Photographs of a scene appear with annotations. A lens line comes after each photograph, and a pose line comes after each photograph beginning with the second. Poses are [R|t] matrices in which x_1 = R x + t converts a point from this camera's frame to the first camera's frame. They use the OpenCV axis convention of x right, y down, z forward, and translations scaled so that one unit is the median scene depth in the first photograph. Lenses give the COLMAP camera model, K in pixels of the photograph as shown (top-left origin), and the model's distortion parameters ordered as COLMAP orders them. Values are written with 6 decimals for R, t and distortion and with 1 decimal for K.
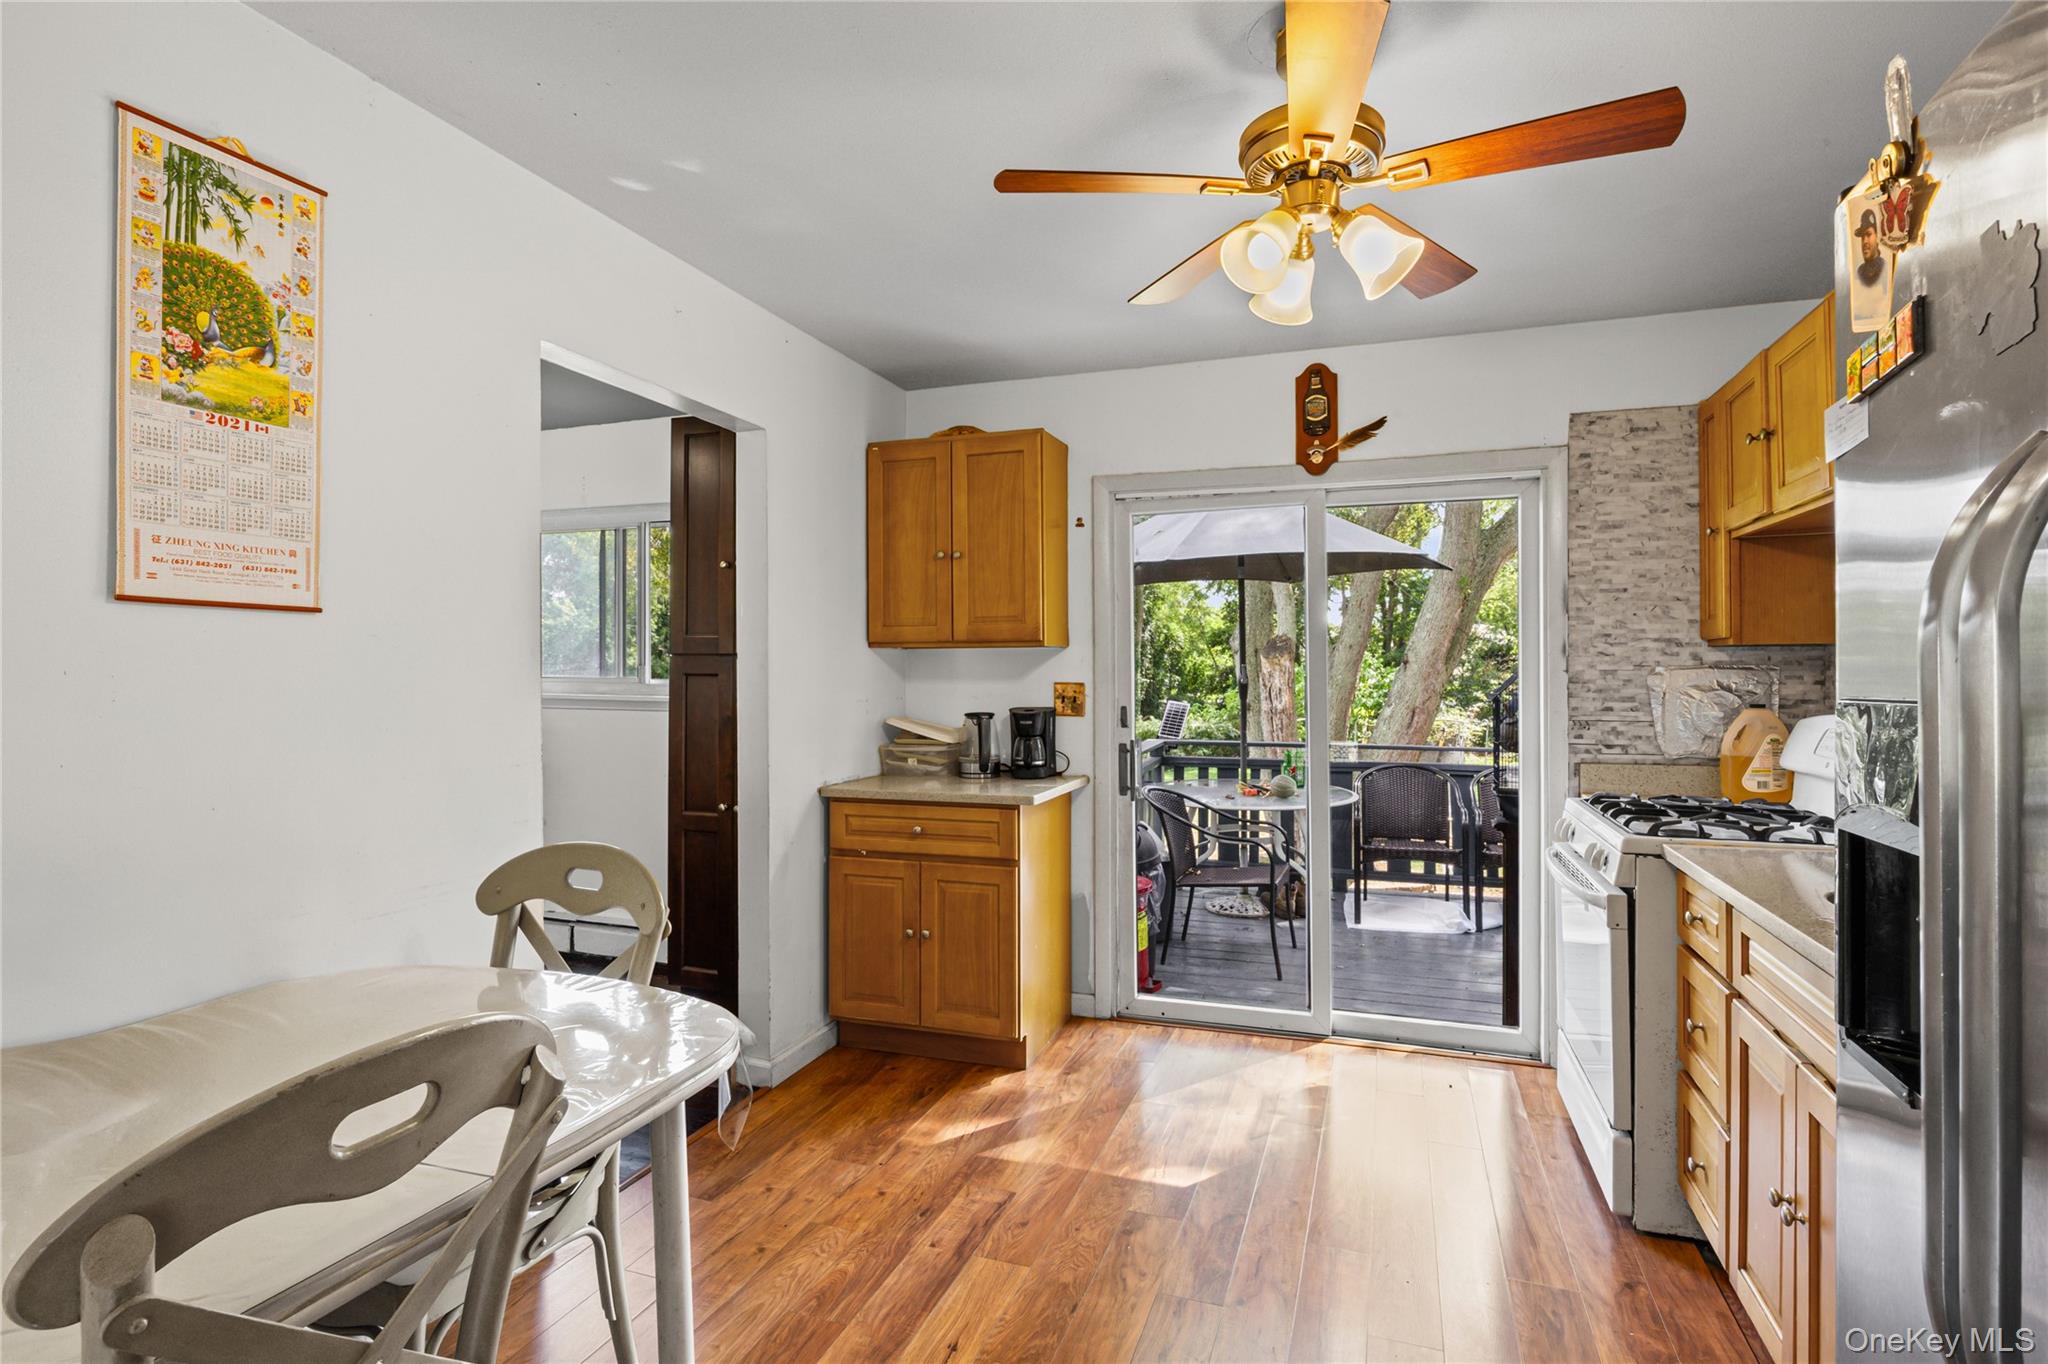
lens RADIAL K [[1095.5, 0, 1031.8], [0, 1095.5, 670.9], [0, 0, 1]] dist [-0.005114, -0.000526]
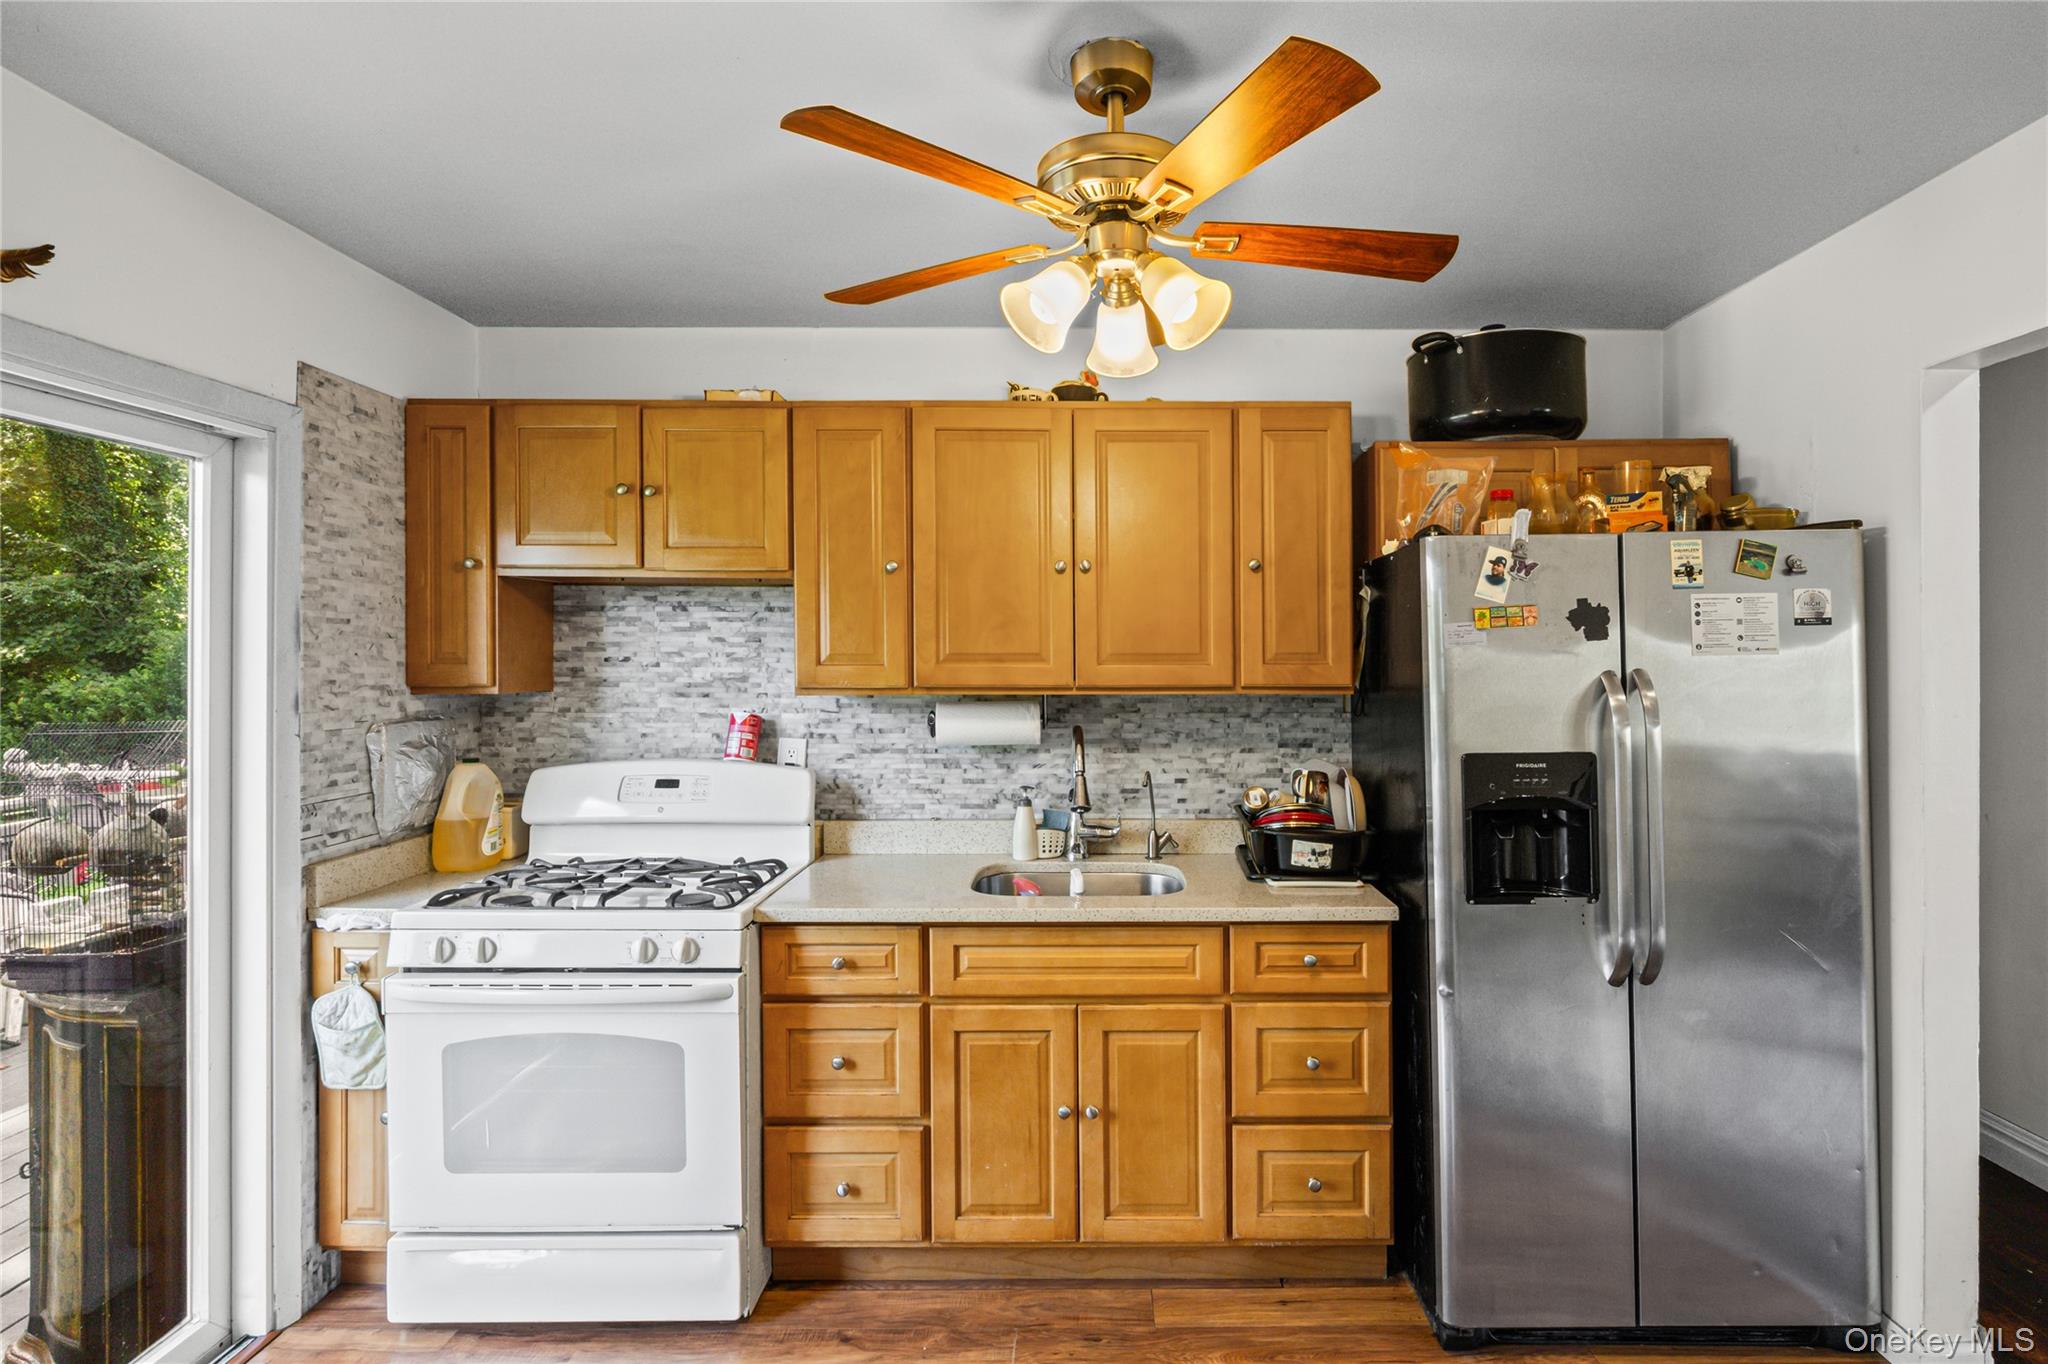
lens RADIAL K [[1095.5, 0, 1036.1], [0, 1095.5, 661.3], [0, 0, 1]] dist [-0.005114, -0.000526]
pose [[-0.345750, -0.001875, 0.938325, -0.319270], [0.007786, 0.999958, 0.004867, -0.046623], [-0.938295, 0.008988, -0.345720, 0.818302]]
